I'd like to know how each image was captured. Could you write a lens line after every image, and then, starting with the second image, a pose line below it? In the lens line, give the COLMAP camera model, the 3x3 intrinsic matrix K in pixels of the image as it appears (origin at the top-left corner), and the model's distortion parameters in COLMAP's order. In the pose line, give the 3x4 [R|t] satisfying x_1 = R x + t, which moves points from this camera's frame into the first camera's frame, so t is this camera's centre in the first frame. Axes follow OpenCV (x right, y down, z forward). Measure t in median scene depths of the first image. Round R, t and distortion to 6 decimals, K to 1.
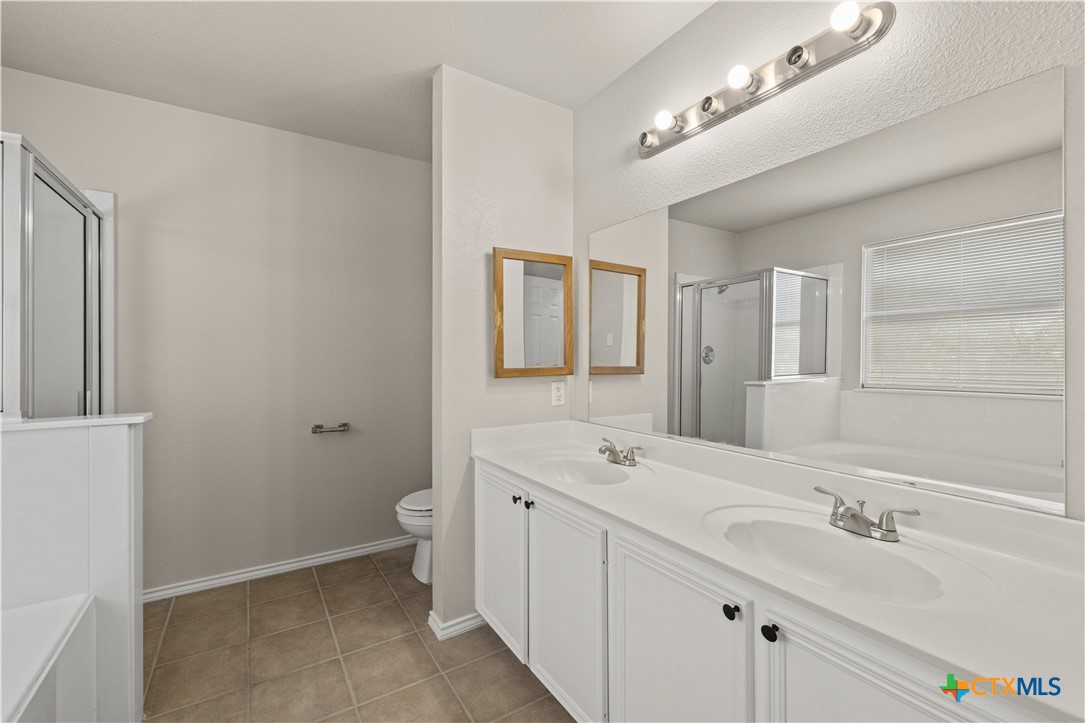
lens RADIAL K [[455.1, 0, 536.5], [0, 455.1, 355.2], [0, 0, 1]] dist [0.000025, 0.000062]
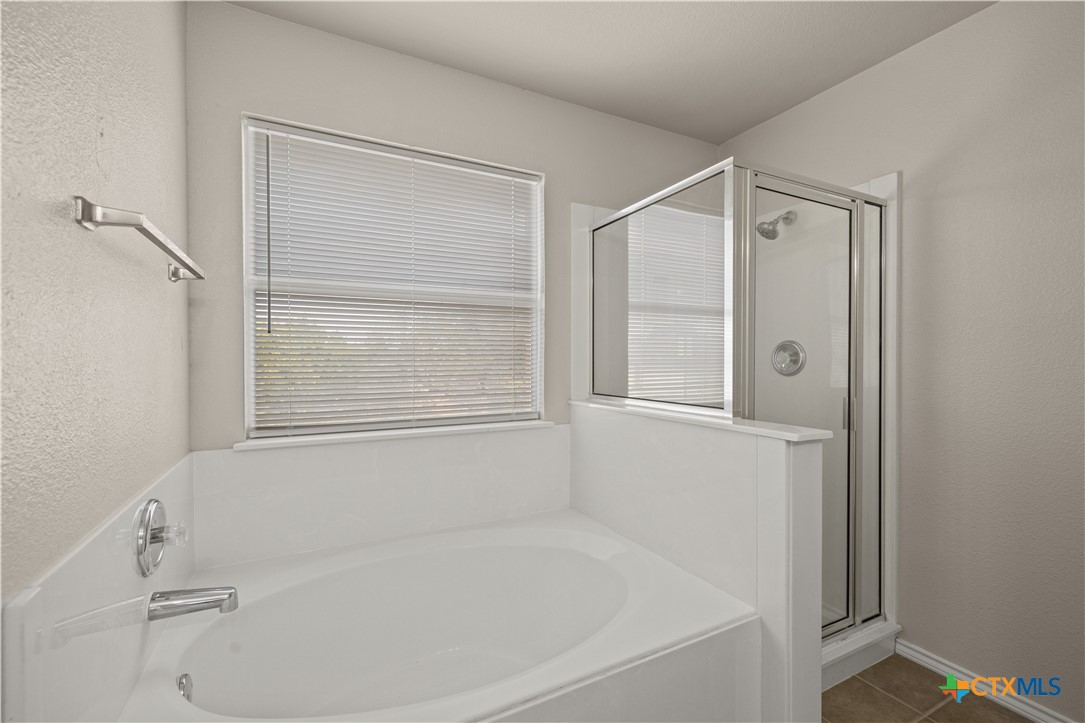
lens RADIAL K [[457.6, 0, 533.7], [0, 457.6, 360.9], [0, 0, 1]] dist [0.001108, 0.000183]
pose [[-0.101103, 0.008235, -0.994842, 0.011351], [0.001585, 0.999966, 0.008116, -0.005774], [0.994875, -0.000756, -0.101113, 0.497840]]
